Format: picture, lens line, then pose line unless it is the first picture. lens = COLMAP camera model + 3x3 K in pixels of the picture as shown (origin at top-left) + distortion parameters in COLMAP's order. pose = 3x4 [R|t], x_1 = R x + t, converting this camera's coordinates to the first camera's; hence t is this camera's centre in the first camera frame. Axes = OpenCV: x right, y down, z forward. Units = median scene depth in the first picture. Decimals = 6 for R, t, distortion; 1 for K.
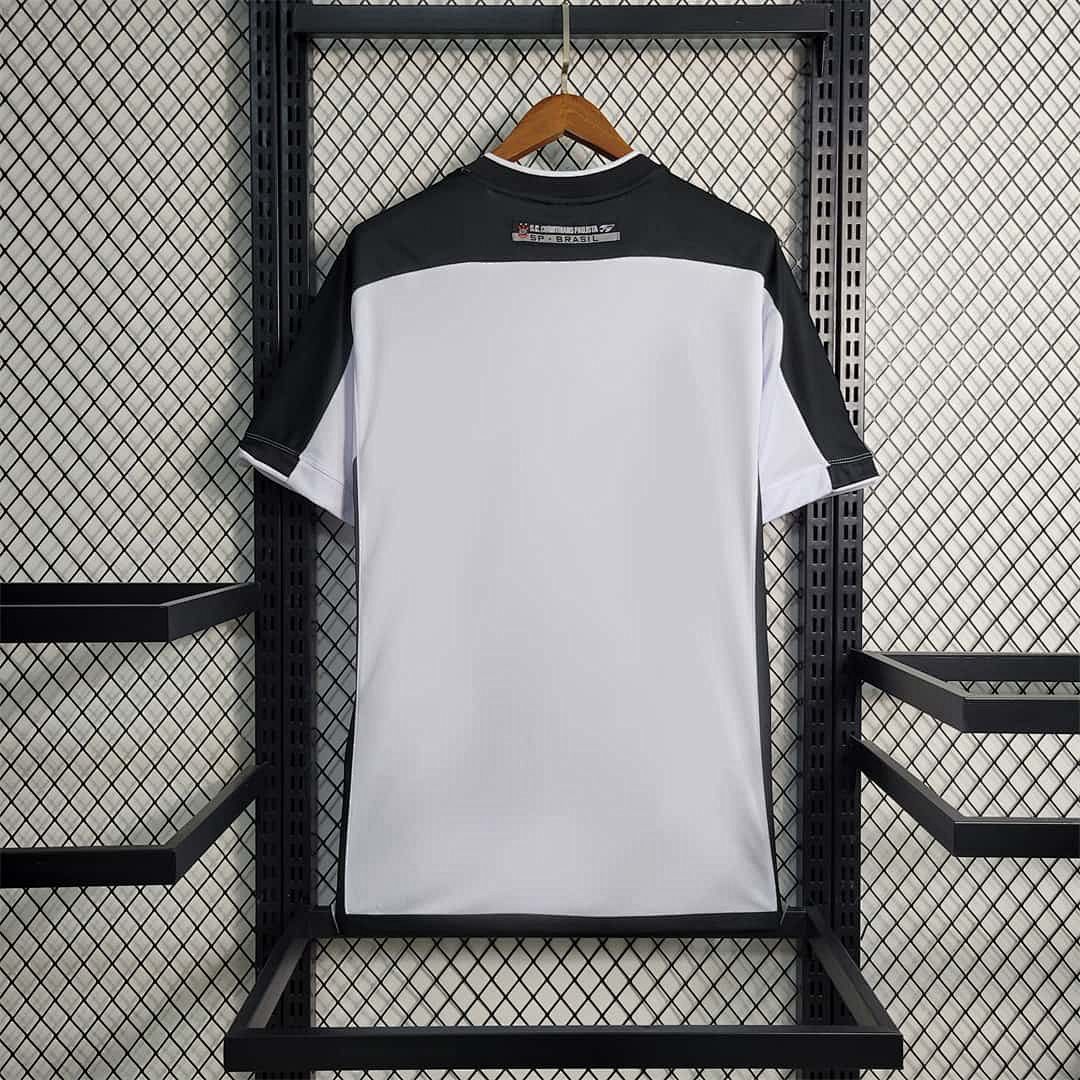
lens RADIAL K [[1271.3, 0, 526.3], [0, 1271.3, 557.8], [0, 0, 1]] dist [0.007104, 0.000000]
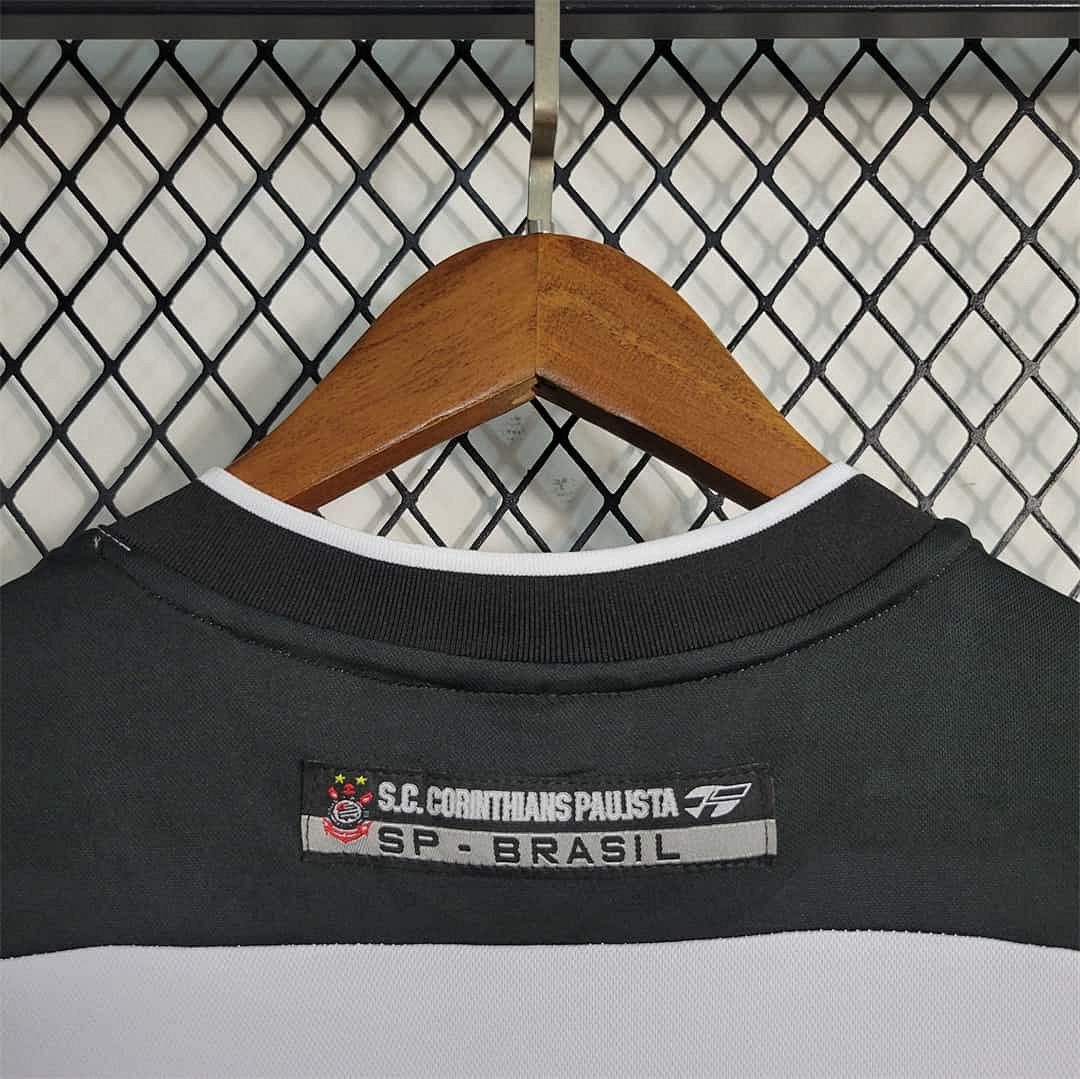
lens RADIAL K [[1271.3, 0, 539.0], [0, 1271.3, 530.0], [0, 0, 1]] dist [0.007104, 0.000000]
pose [[0.999737, 0.008070, -0.021478, 0.034046], [-0.011062, 0.989657, -0.143027, -0.259358], [0.020102, 0.143227, 0.989486, 0.729659]]
